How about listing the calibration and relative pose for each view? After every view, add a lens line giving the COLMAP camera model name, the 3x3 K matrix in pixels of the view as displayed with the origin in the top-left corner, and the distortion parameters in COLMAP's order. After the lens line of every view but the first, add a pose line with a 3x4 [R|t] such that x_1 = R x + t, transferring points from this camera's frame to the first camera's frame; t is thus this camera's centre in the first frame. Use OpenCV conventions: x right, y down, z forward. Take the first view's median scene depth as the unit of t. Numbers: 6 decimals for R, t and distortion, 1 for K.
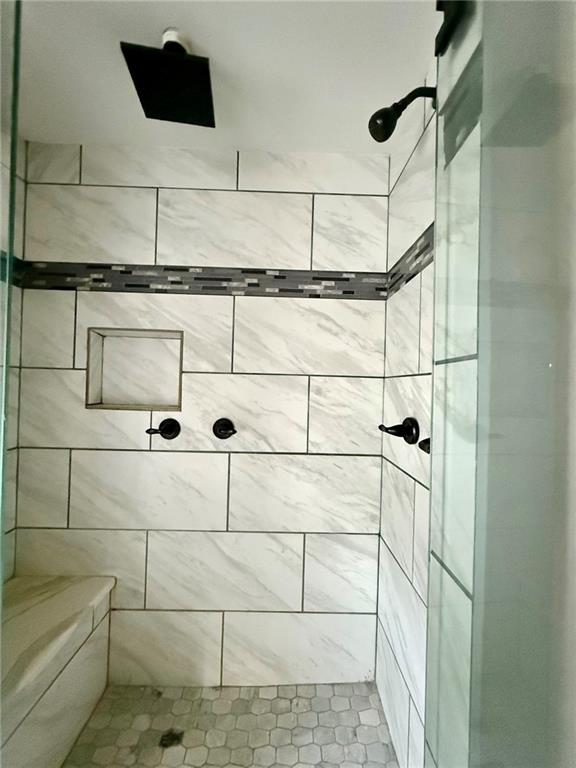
lens RADIAL K [[307.1, 0, 288.0], [0, 307.1, 384.0], [0, 0, 1]] dist [0.000479, 0.000418]
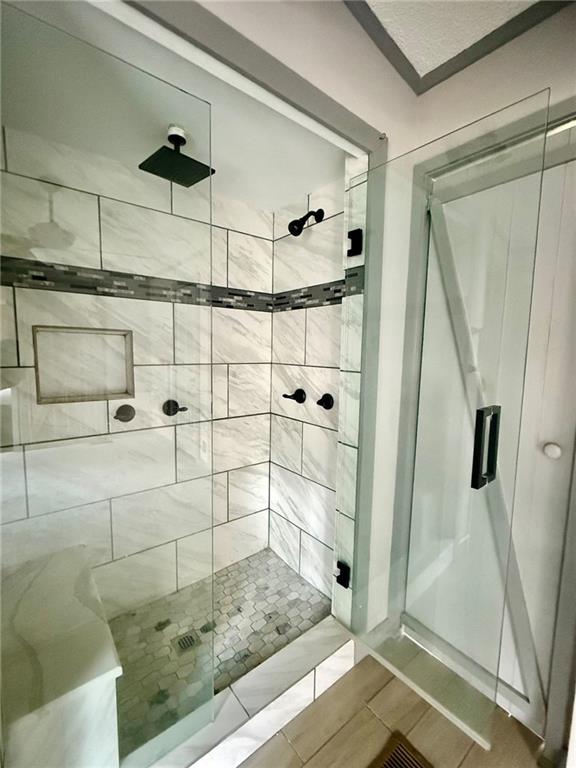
lens RADIAL K [[336.6, 0, 288.0], [0, 336.6, 384.0], [0, 0, 1]] dist [0.002076, 0.000146]
pose [[0.792389, -0.075896, 0.605277, -0.662208], [-0.001110, 0.992049, 0.125846, -0.131749], [-0.610016, -0.100391, 0.786004, -0.401582]]
